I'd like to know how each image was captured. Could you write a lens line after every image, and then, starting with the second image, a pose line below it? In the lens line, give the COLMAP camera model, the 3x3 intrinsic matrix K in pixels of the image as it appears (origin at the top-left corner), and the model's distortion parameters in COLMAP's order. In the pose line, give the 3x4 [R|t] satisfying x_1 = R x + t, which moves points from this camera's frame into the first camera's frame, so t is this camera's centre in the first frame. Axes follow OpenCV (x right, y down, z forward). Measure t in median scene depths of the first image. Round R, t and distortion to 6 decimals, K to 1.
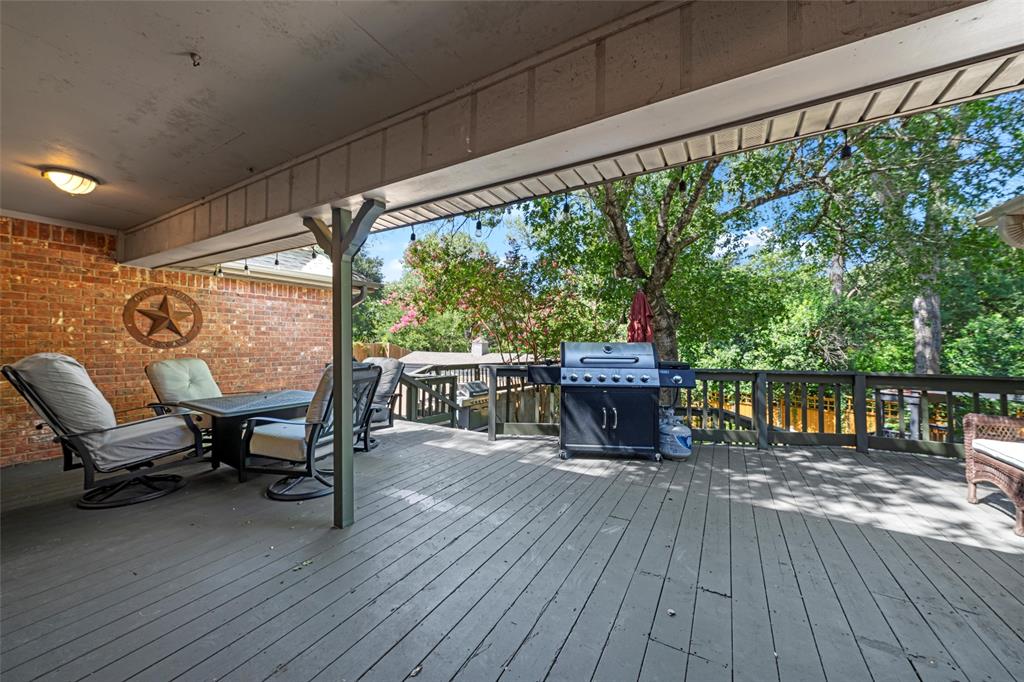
lens RADIAL K [[397.0, 0, 480.4], [0, 397.0, 340.9], [0, 0, 1]] dist [0.000147, -0.000081]
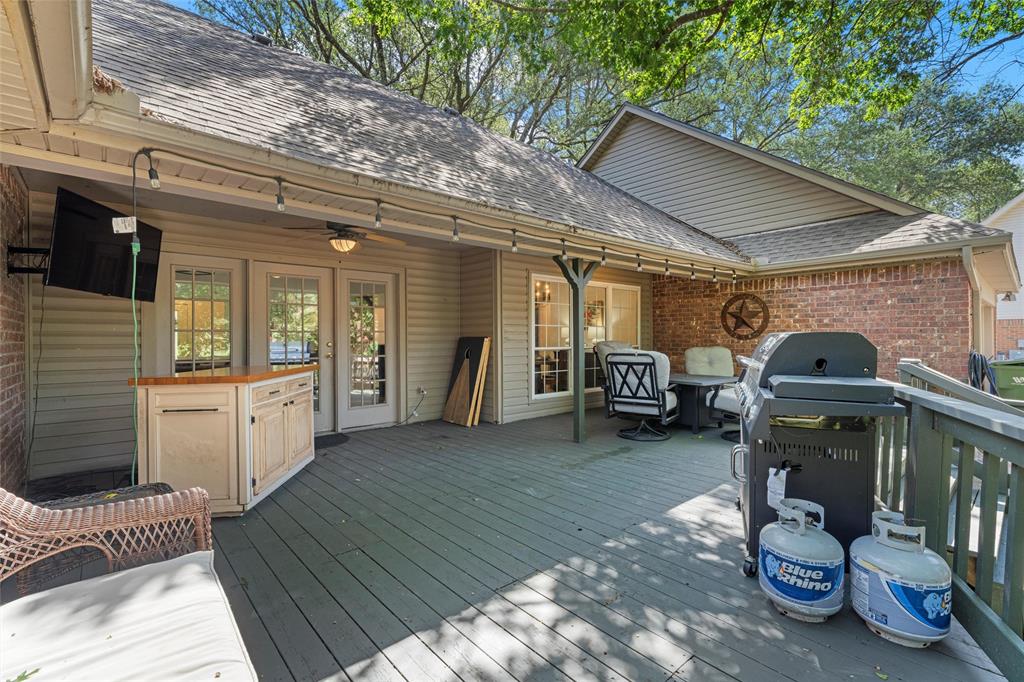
lens RADIAL K [[453.2, 0, 518.1], [0, 453.2, 342.2], [0, 0, 1]] dist [0.000145, -0.000147]
pose [[-0.285484, 0.010759, -0.958323, 0.875139], [0.007422, 0.999932, 0.009015, 0.007375], [0.958355, -0.004539, -0.285544, 0.719796]]
